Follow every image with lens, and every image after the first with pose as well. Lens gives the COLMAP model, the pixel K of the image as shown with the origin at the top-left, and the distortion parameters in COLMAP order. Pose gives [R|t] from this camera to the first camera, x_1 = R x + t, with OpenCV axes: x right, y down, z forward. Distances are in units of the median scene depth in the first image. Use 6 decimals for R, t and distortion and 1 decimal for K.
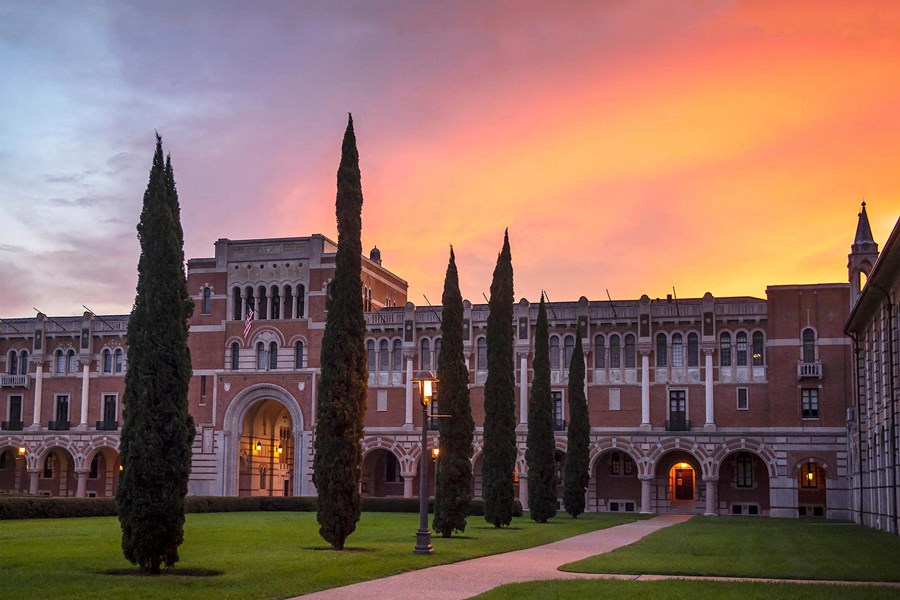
lens RADIAL K [[1182.6, 0, 450.0], [0, 1182.6, 300.0], [0, 0, 1]] dist [0.038282, 0.050711]
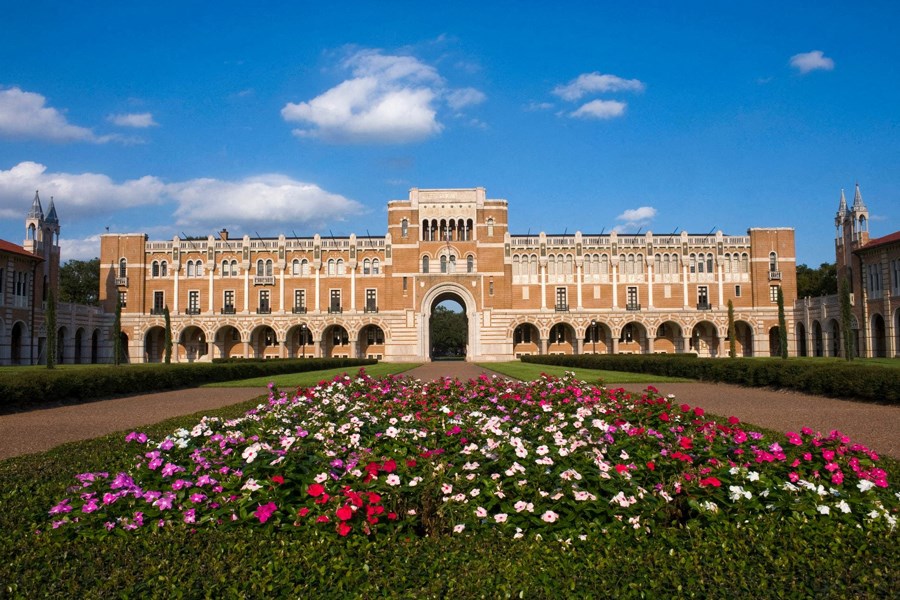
lens RADIAL K [[690.0, 0, 450.0], [0, 690.0, 300.0], [0, 0, 1]] dist [-0.058513, 0.000535]
pose [[0.957968, -0.005251, 0.286826, -0.419734], [-0.020748, 0.995946, 0.087527, 0.015080], [-0.286123, -0.089799, 0.953976, 0.139938]]
